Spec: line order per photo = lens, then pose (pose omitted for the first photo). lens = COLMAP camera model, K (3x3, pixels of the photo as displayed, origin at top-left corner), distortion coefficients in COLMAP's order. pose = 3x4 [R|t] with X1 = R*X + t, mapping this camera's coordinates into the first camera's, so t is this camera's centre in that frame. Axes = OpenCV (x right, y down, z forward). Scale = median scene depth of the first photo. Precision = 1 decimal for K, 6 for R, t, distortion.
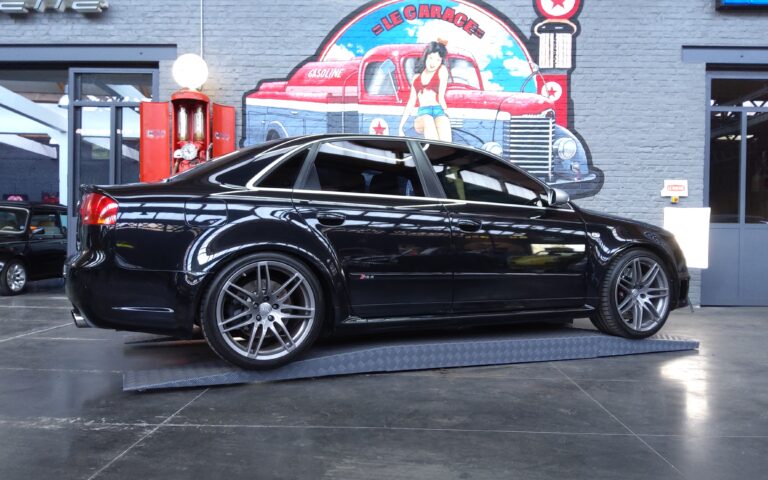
lens RADIAL K [[609.5, 0, 381.5], [0, 609.5, 248.7], [0, 0, 1]] dist [0.091324, -0.150588]
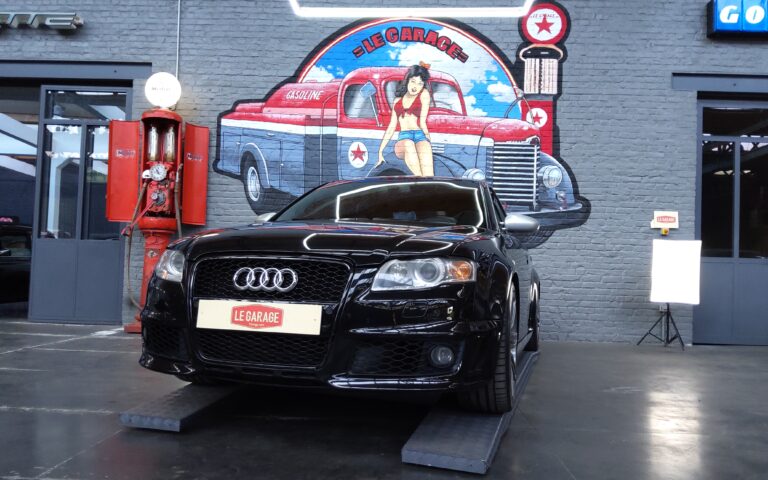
lens RADIAL K [[609.5, 0, 381.5], [0, 609.5, 248.7], [0, 0, 1]] dist [0.091324, -0.150588]
pose [[0.999819, 0.018800, -0.002887, 0.039219], [-0.018915, 0.998713, -0.047061, -0.000159], [0.001999, 0.047108, 0.998888, 0.045706]]
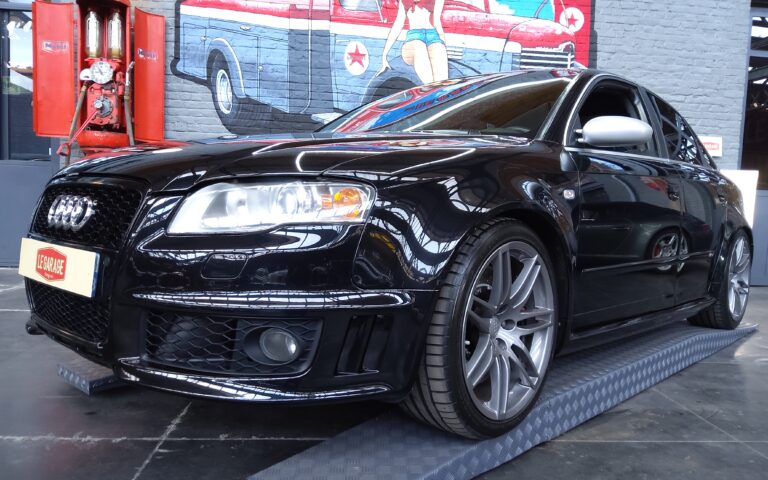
lens RADIAL K [[566.9, 0, 375.1], [0, 566.9, 249.6], [0, 0, 1]] dist [0.030447, -0.056669]
pose [[0.993795, 0.016325, 0.110022, -0.056490], [-0.025726, 0.996085, 0.084579, -0.011717], [-0.108211, -0.086885, 0.990324, 0.262783]]
